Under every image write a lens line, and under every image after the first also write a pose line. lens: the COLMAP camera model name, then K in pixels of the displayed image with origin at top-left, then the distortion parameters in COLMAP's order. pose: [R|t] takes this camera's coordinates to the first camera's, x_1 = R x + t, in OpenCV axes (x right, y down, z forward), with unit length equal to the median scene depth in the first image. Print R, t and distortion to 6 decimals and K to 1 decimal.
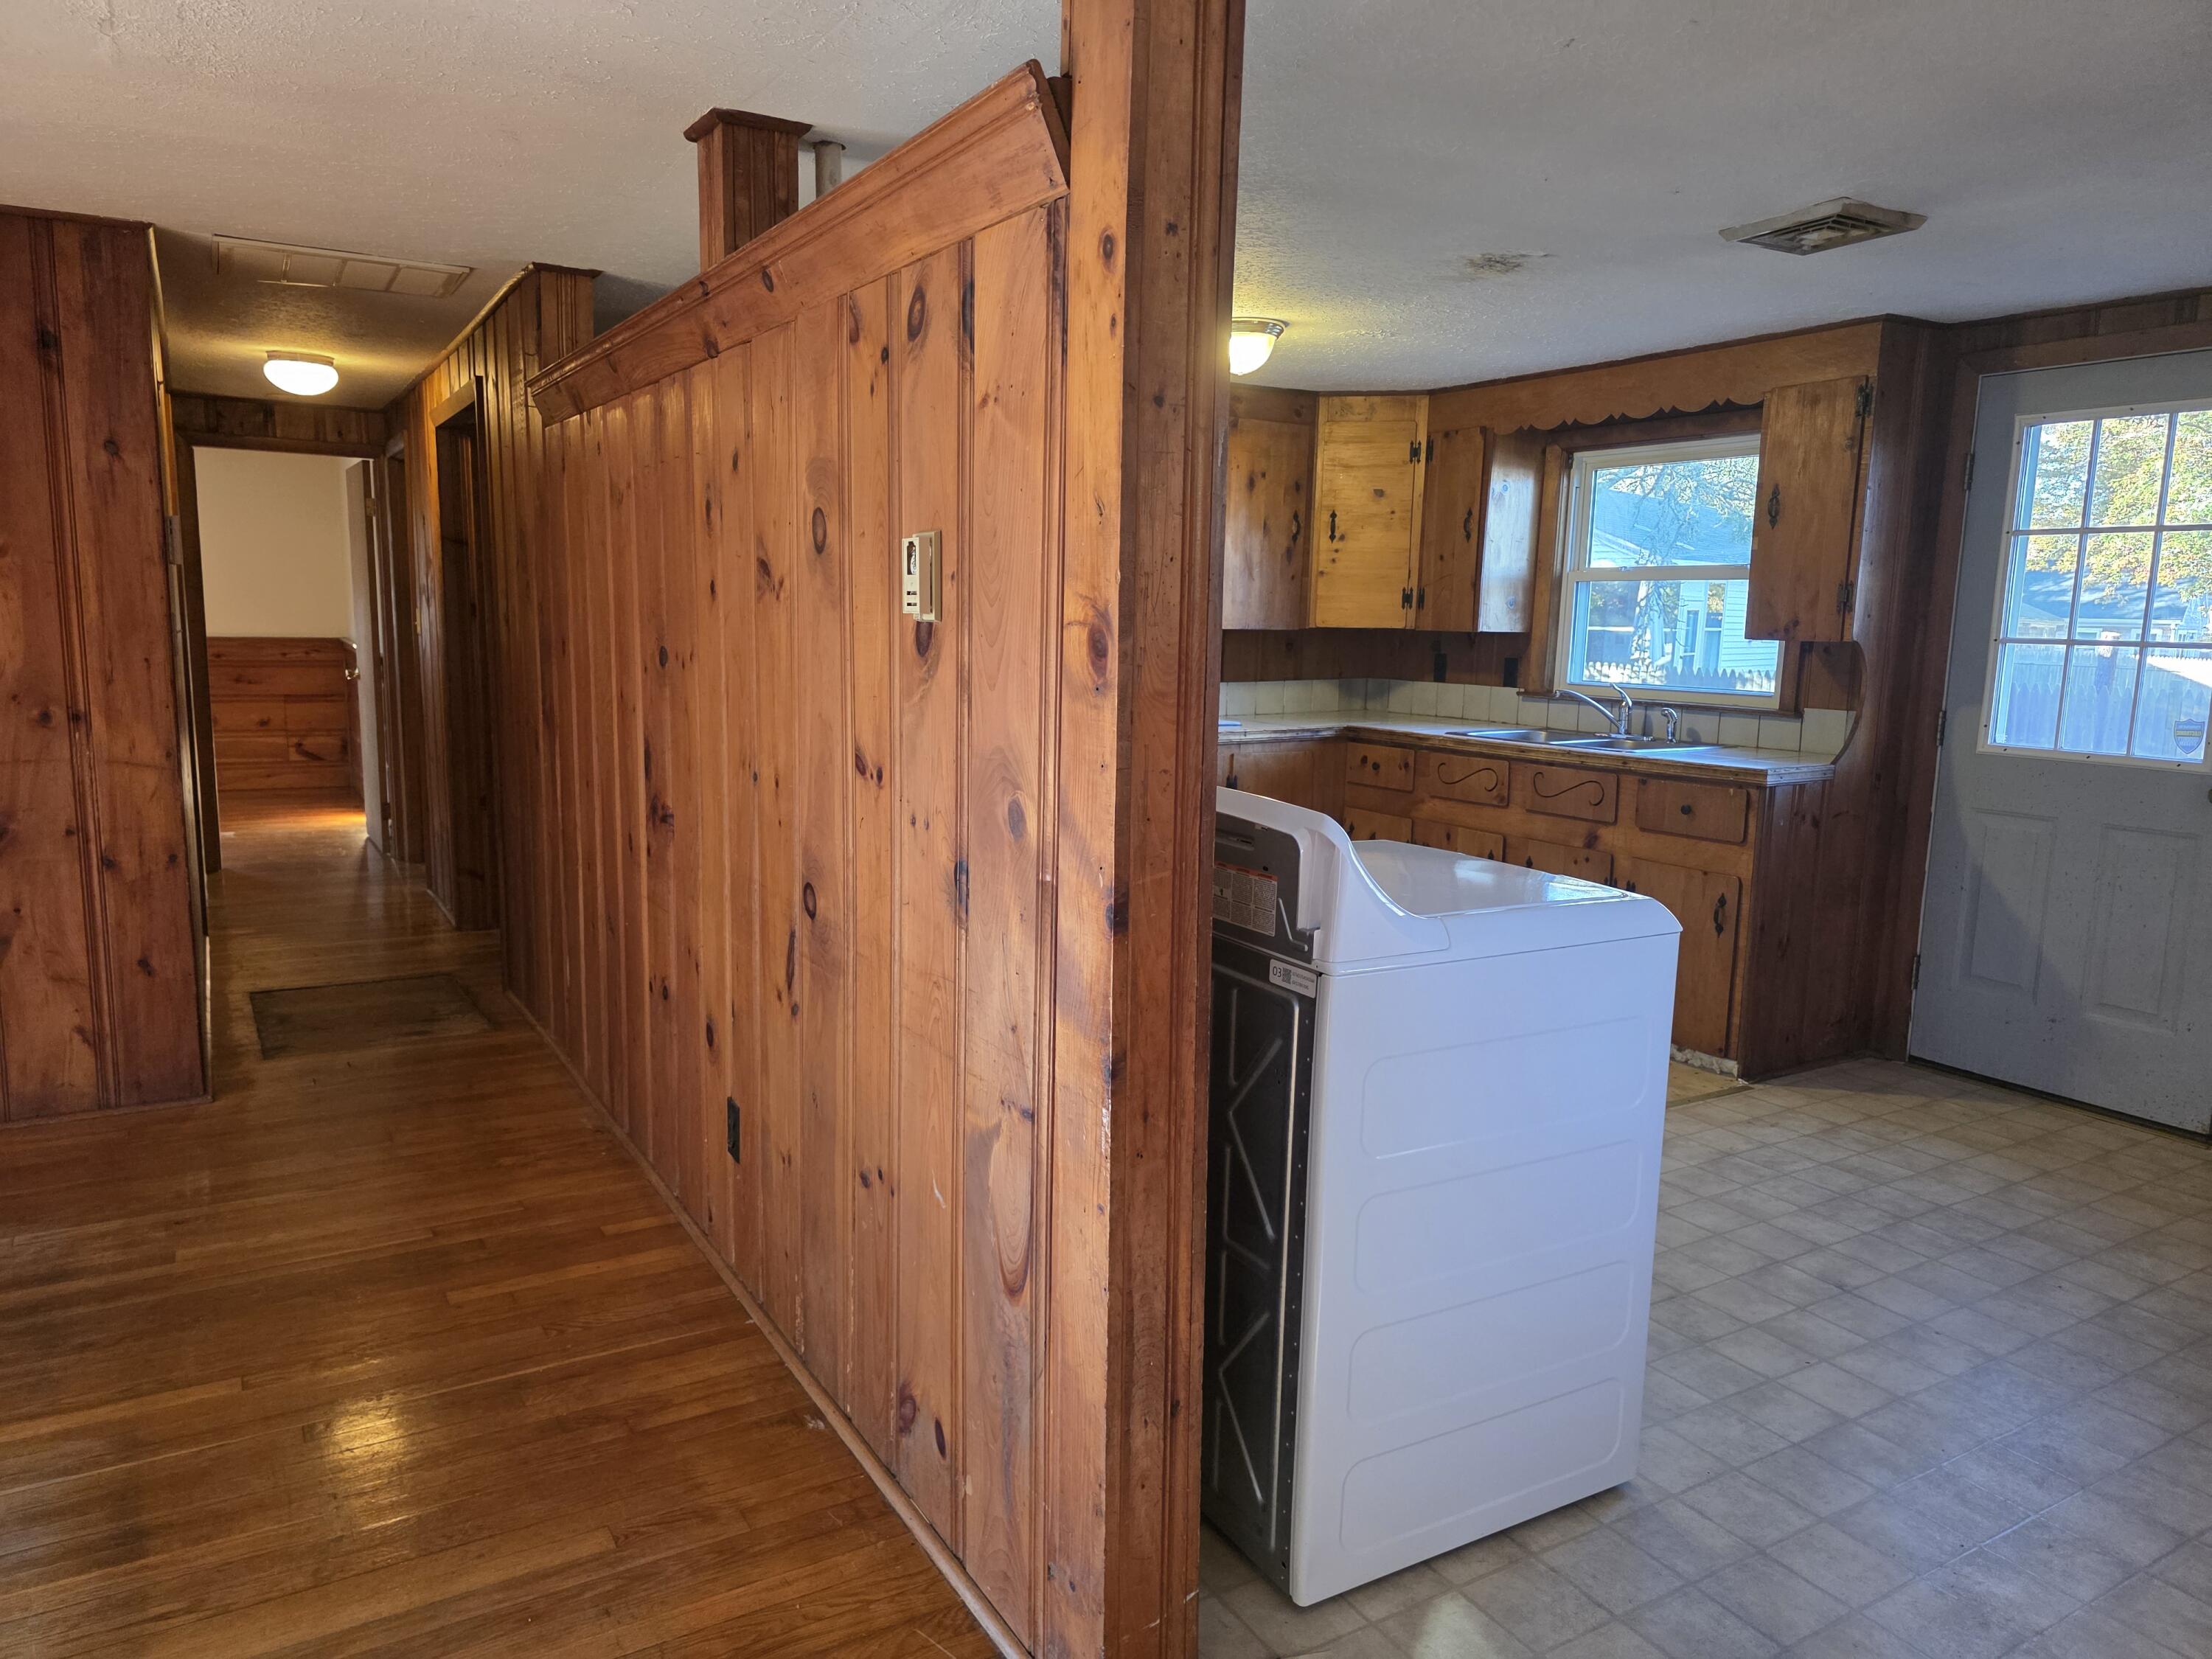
lens RADIAL K [[1514.6, 0, 1109.2], [0, 1514.6, 844.1], [0, 0, 1]] dist [0.078495, -0.085195]
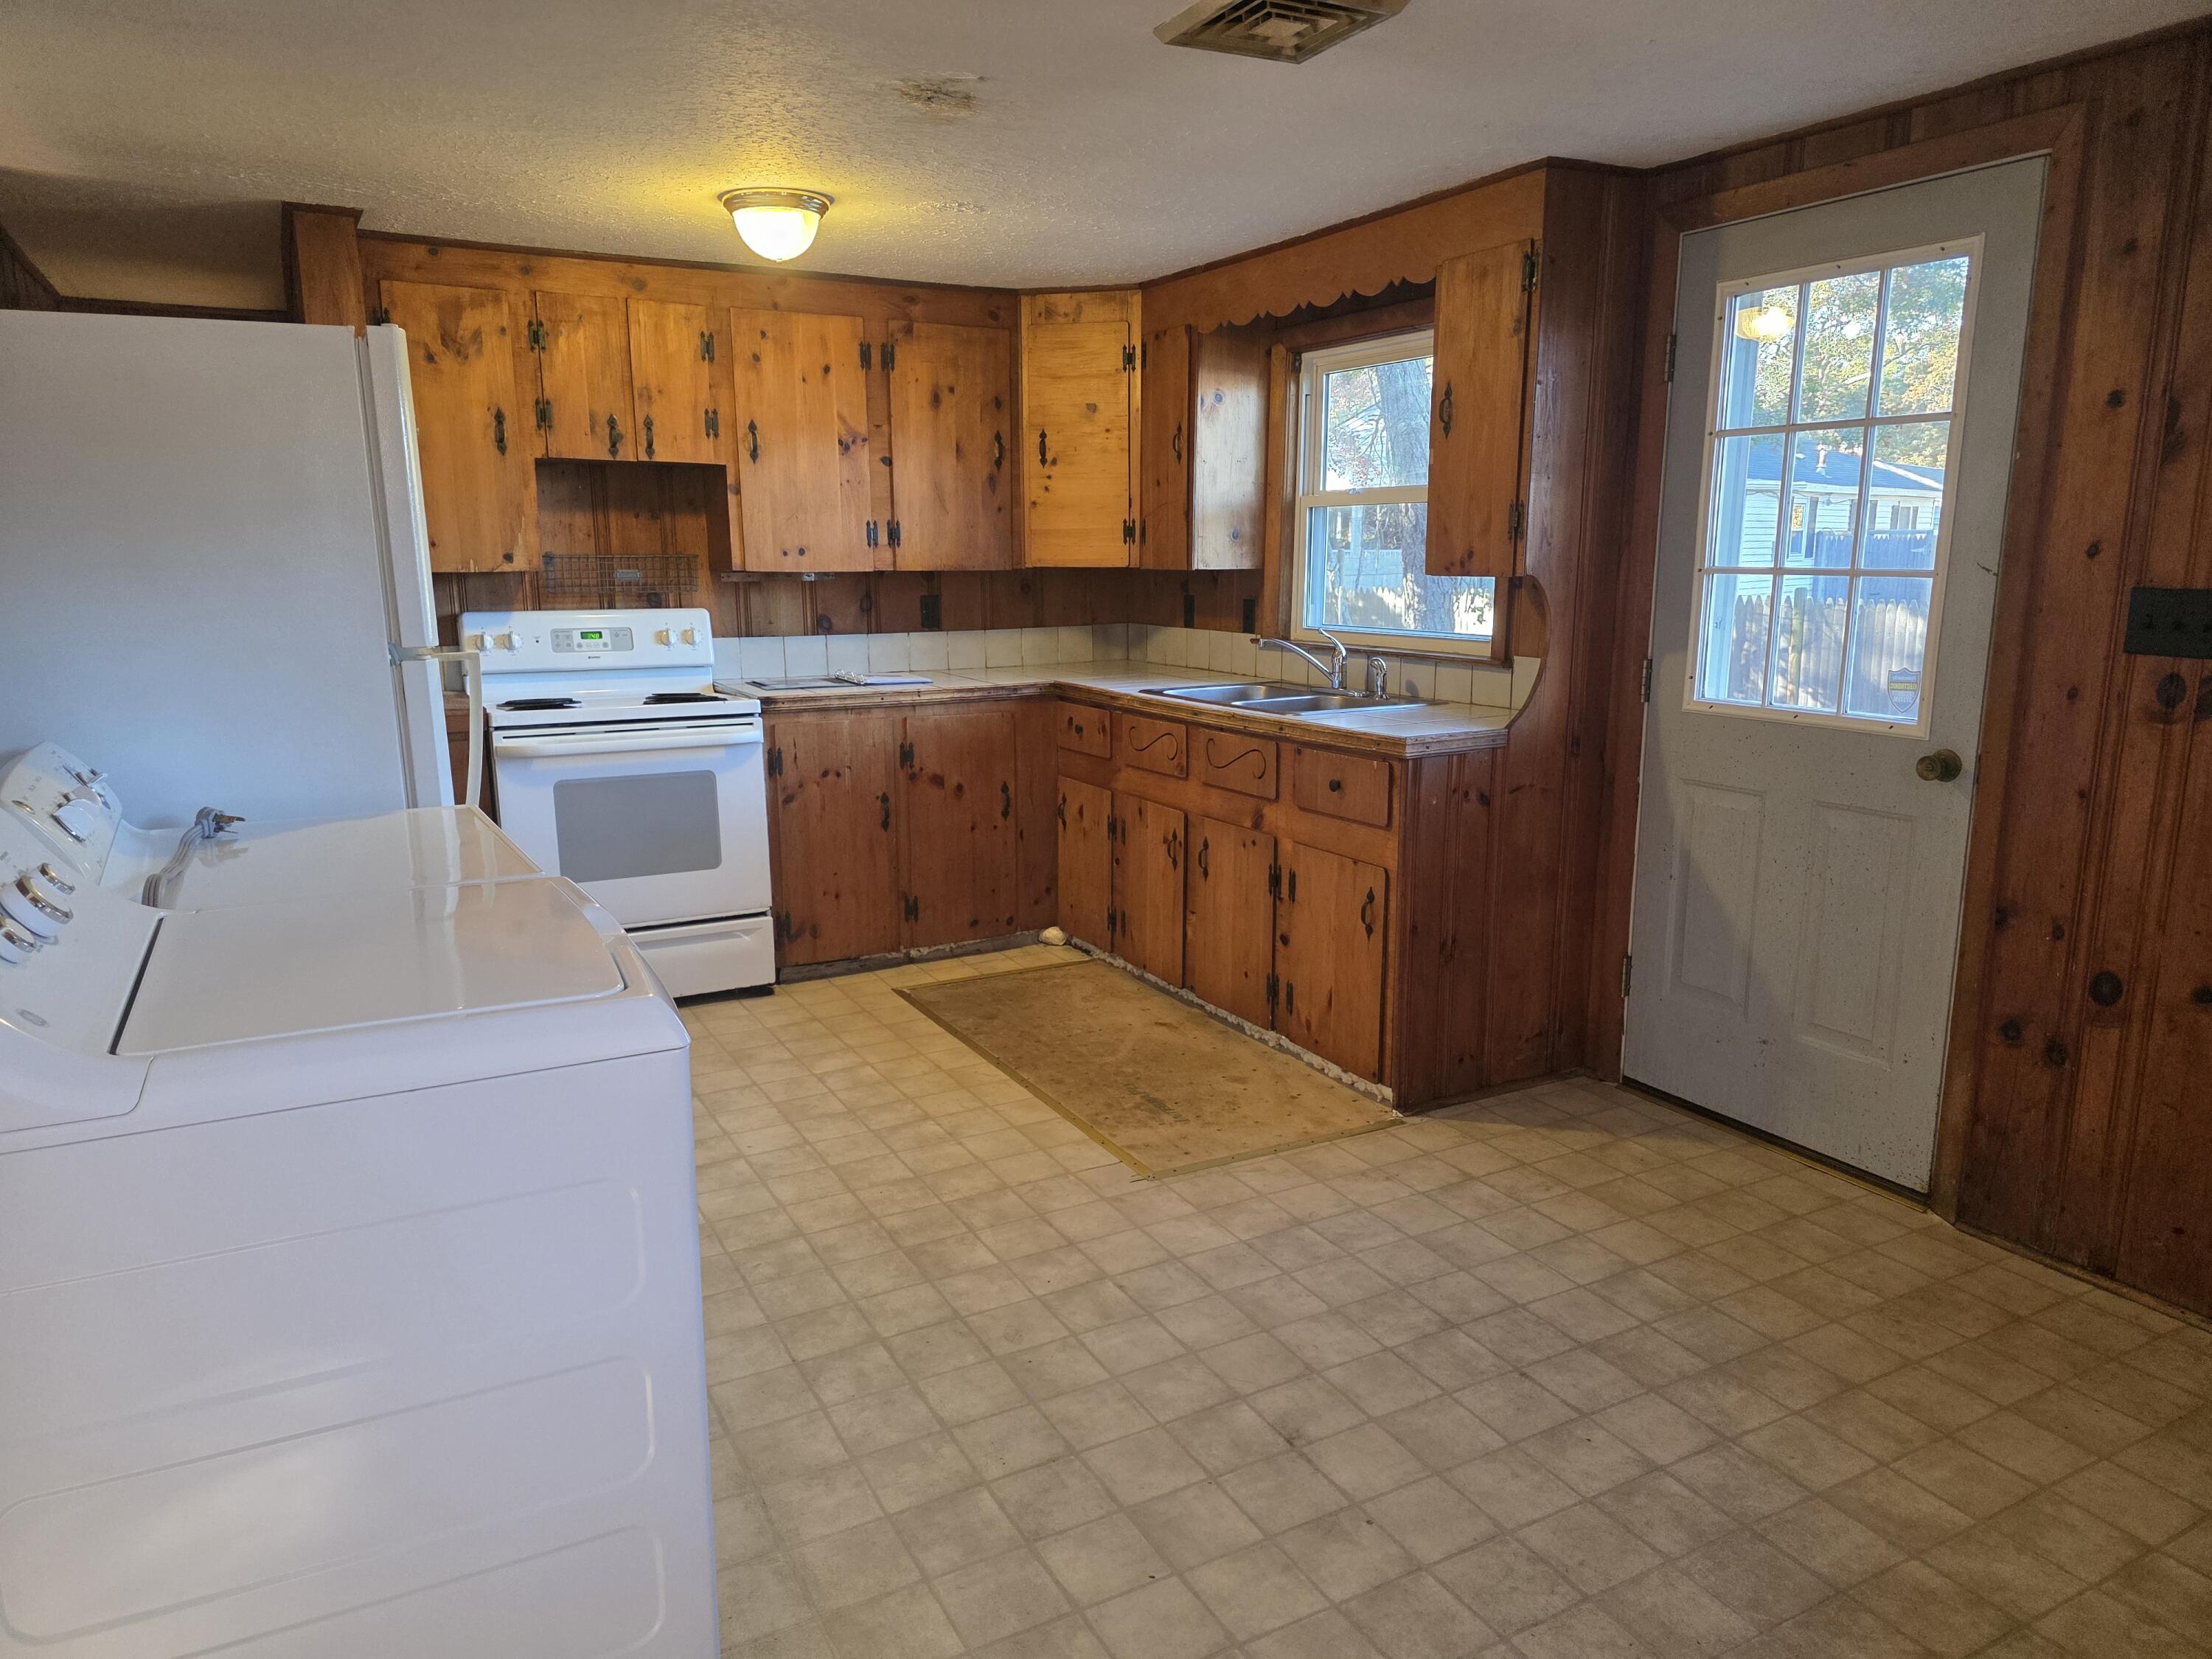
lens RADIAL K [[1514.6, 0, 1109.2], [0, 1514.6, 844.1], [0, 0, 1]] dist [0.078495, -0.085195]
pose [[0.998670, -0.014795, -0.049394, 0.292787], [0.016850, 0.998999, 0.041445, -0.026653], [0.048732, -0.042222, 0.997919, 0.174293]]
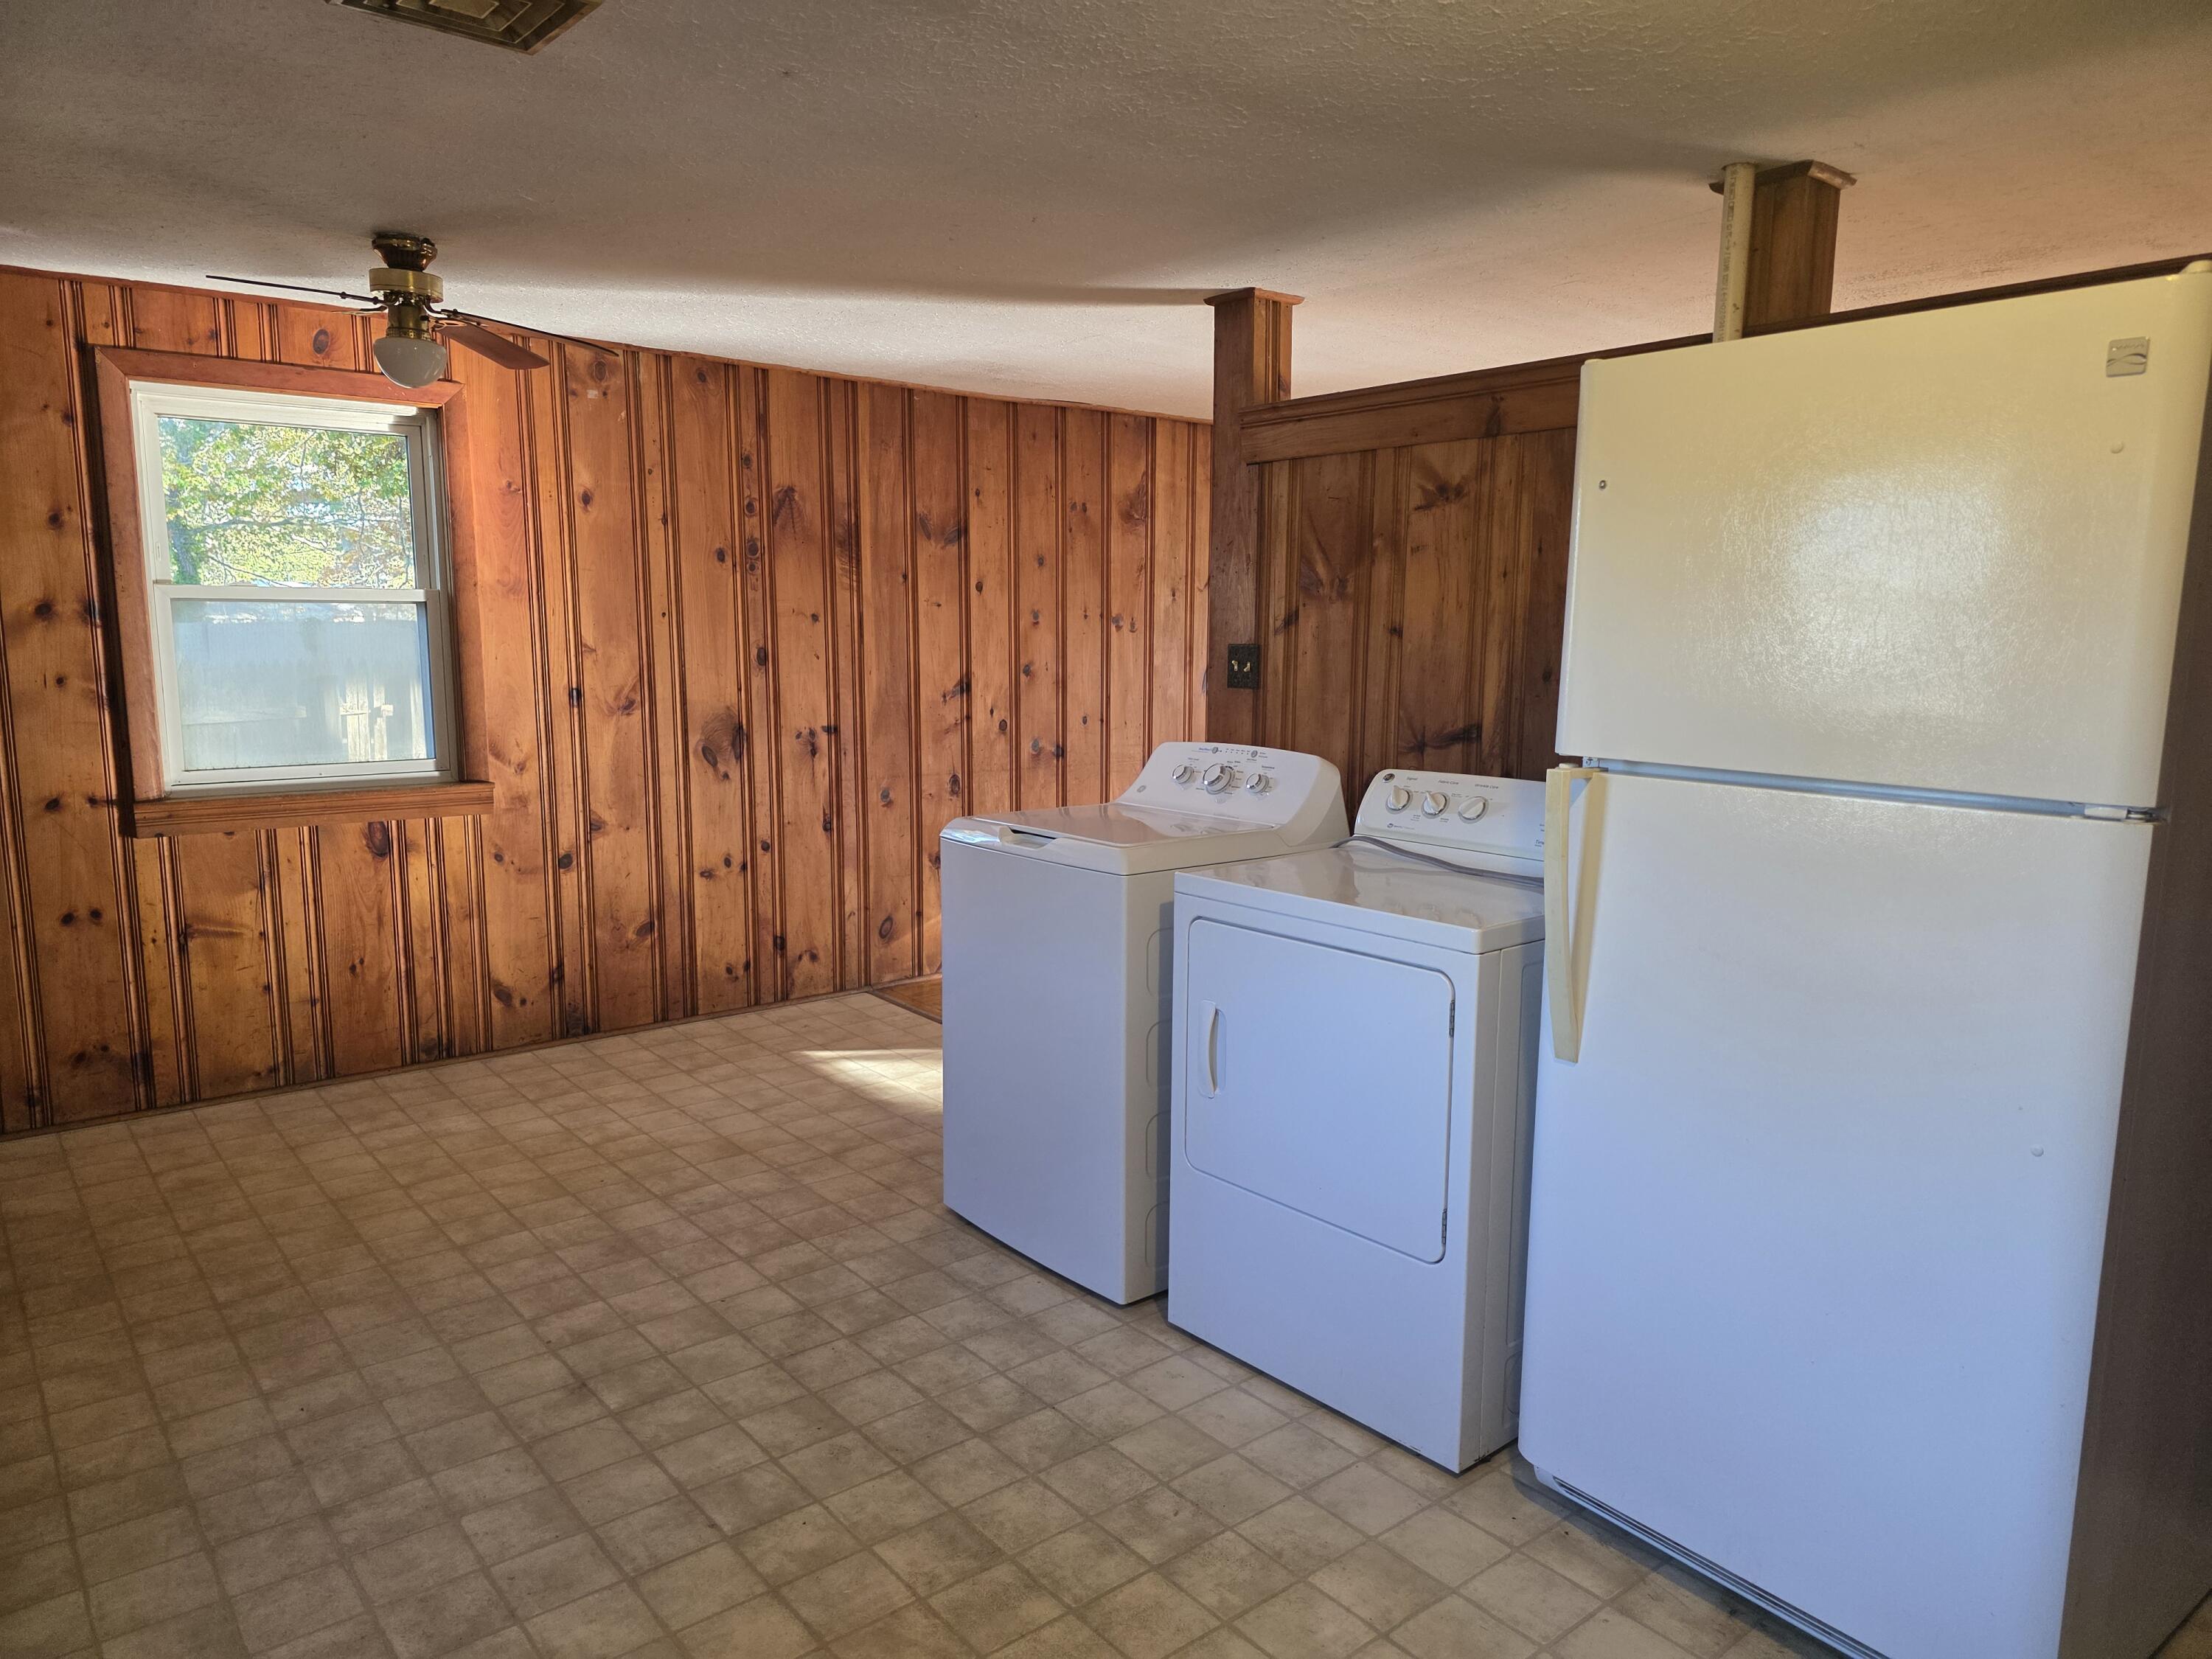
lens RADIAL K [[1514.6, 0, 1109.2], [0, 1514.6, 844.1], [0, 0, 1]] dist [0.078495, -0.085195]
pose [[-0.989931, -0.008335, -0.141305, 0.208105], [-0.049652, 0.955282, 0.291498, -0.190613], [0.132557, 0.295579, -0.946077, 1.219953]]
